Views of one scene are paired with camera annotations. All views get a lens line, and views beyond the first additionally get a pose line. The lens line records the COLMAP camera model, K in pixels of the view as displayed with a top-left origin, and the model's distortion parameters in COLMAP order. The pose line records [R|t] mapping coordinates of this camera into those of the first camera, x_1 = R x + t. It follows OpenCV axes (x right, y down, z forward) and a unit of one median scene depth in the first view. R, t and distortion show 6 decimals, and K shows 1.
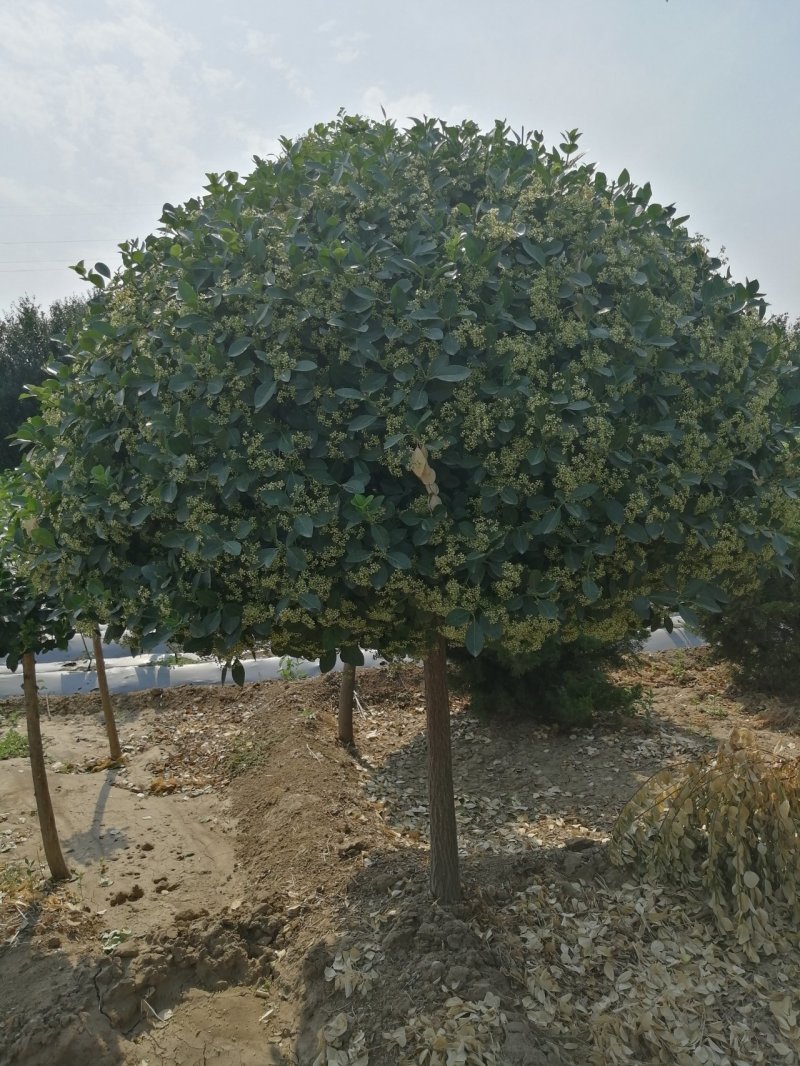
lens RADIAL K [[880.6, 0, 400.0], [0, 880.6, 533.0], [0, 0, 1]] dist [-0.027931, 0.103209]
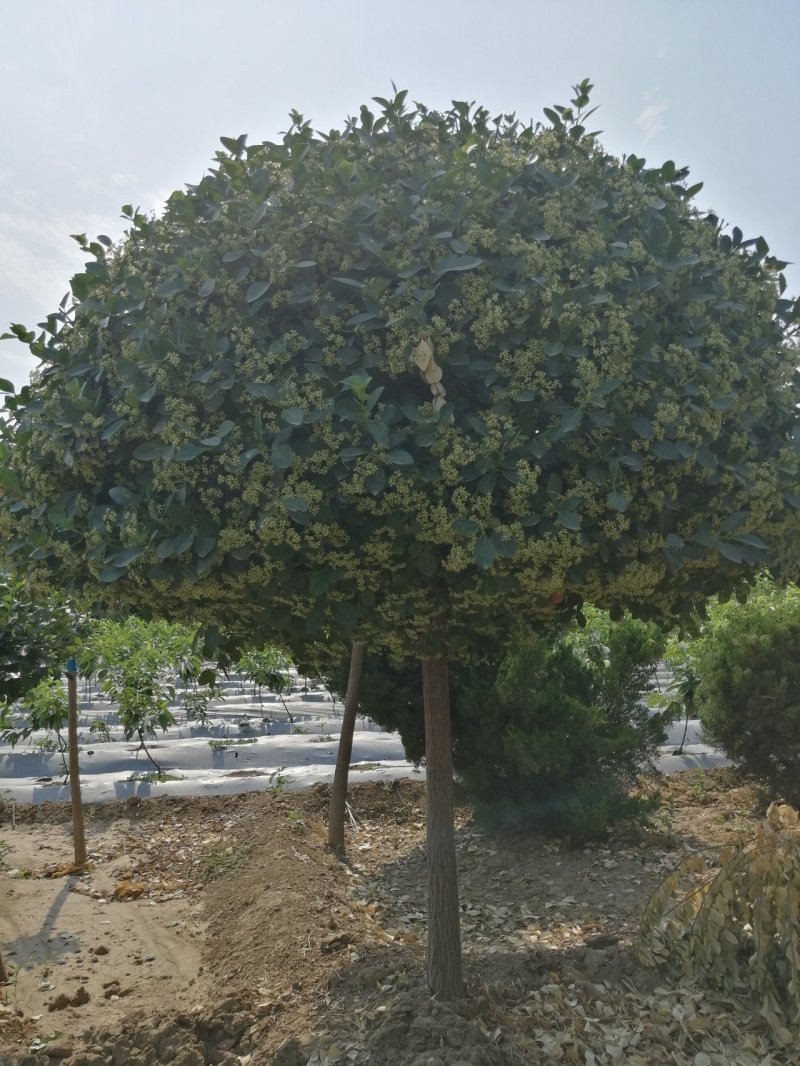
lens RADIAL K [[858.1, 0, 400.0], [0, 858.1, 533.0], [0, 0, 1]] dist [-0.005091, 0.049170]
pose [[0.999721, 0.022730, -0.006479, 0.003784], [-0.023593, 0.976077, -0.216143, 0.157645], [0.001411, 0.216236, 0.976340, 0.097486]]
